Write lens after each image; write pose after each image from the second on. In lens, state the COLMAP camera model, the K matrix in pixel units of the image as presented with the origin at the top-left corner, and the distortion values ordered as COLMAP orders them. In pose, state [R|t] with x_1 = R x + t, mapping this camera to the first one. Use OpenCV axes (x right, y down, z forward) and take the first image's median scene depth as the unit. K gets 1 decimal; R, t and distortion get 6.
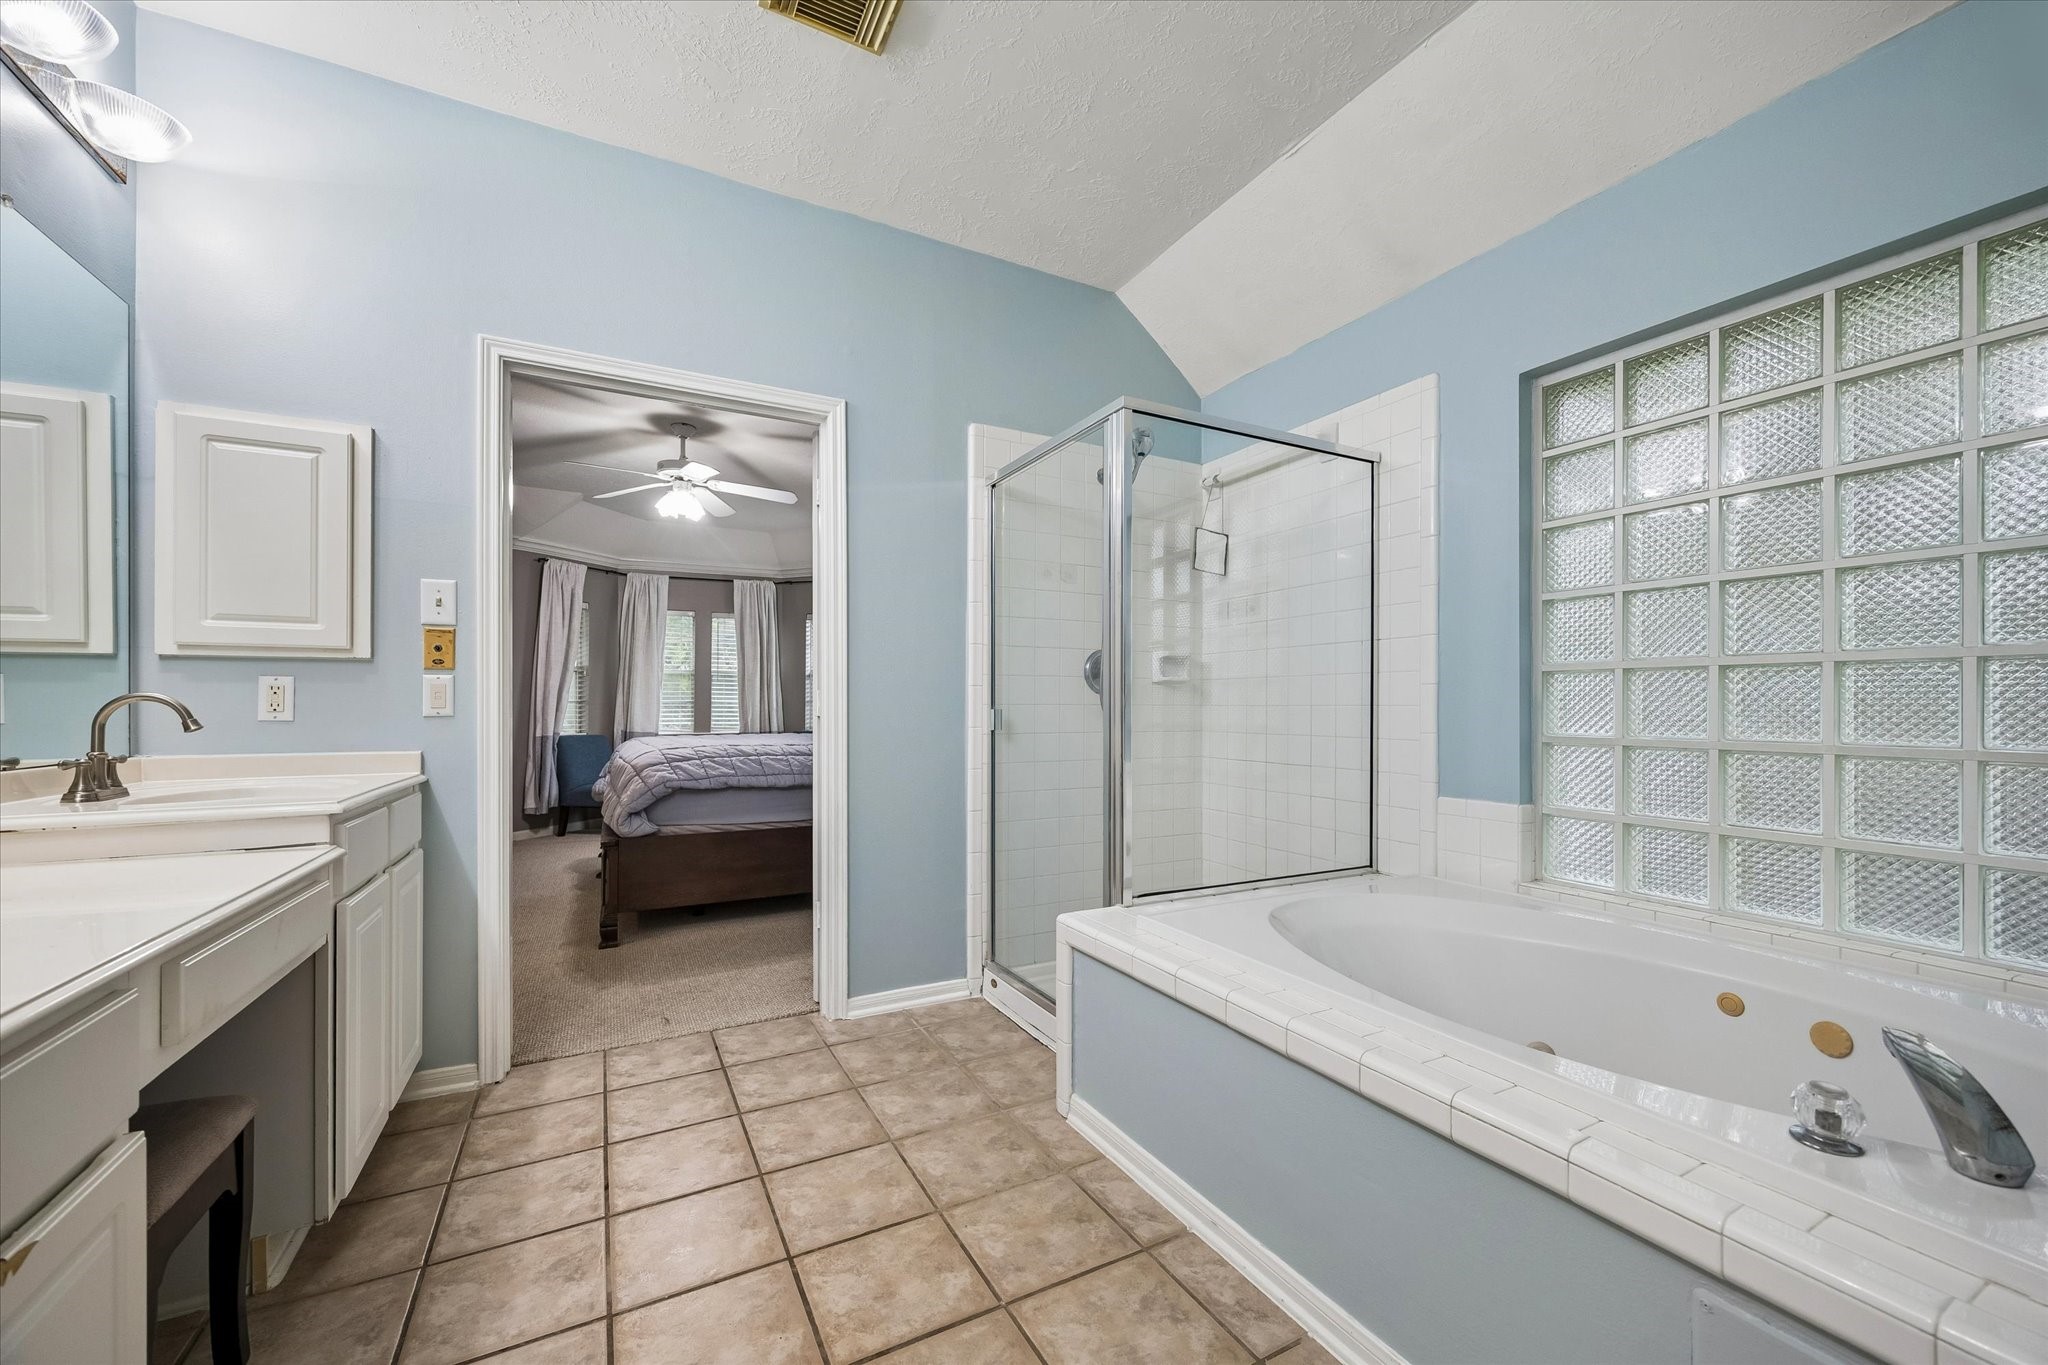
lens RADIAL K [[793.6, 0, 1034.9], [0, 793.6, 694.9], [0, 0, 1]] dist [-0.000074, 0.000045]
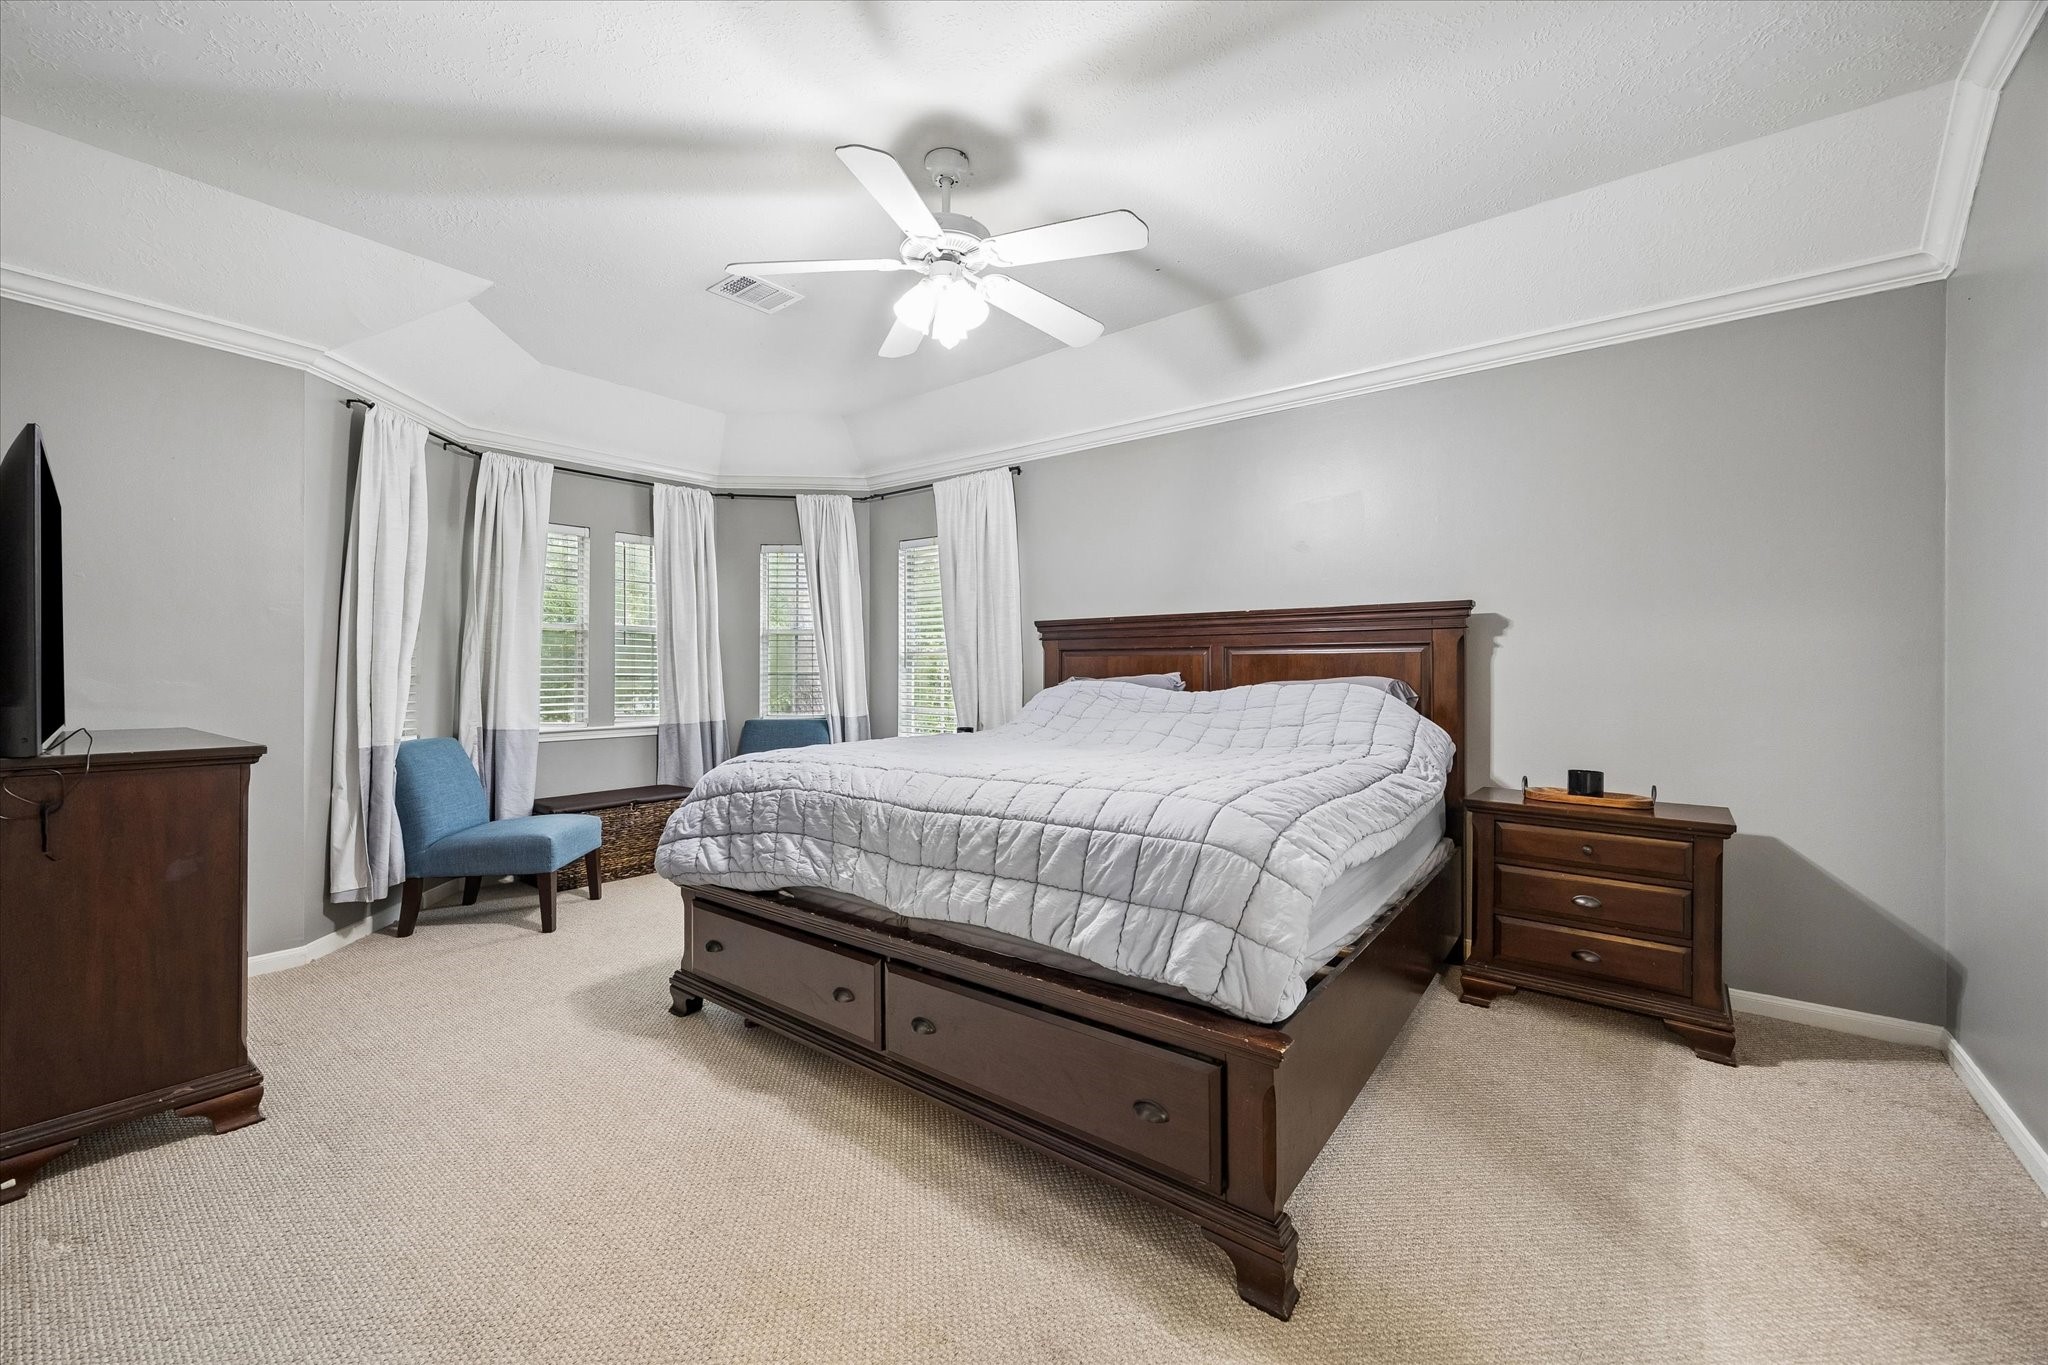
lens RADIAL K [[809.4, 0, 1026.1], [0, 809.4, 670.3], [0, 0, 1]] dist [-0.000035, 0.000007]
pose [[0.914746, -0.001404, 0.404027, -0.375811], [-0.001783, 0.999970, 0.007513, -0.001852], [-0.404026, -0.007593, 0.914716, 0.297033]]
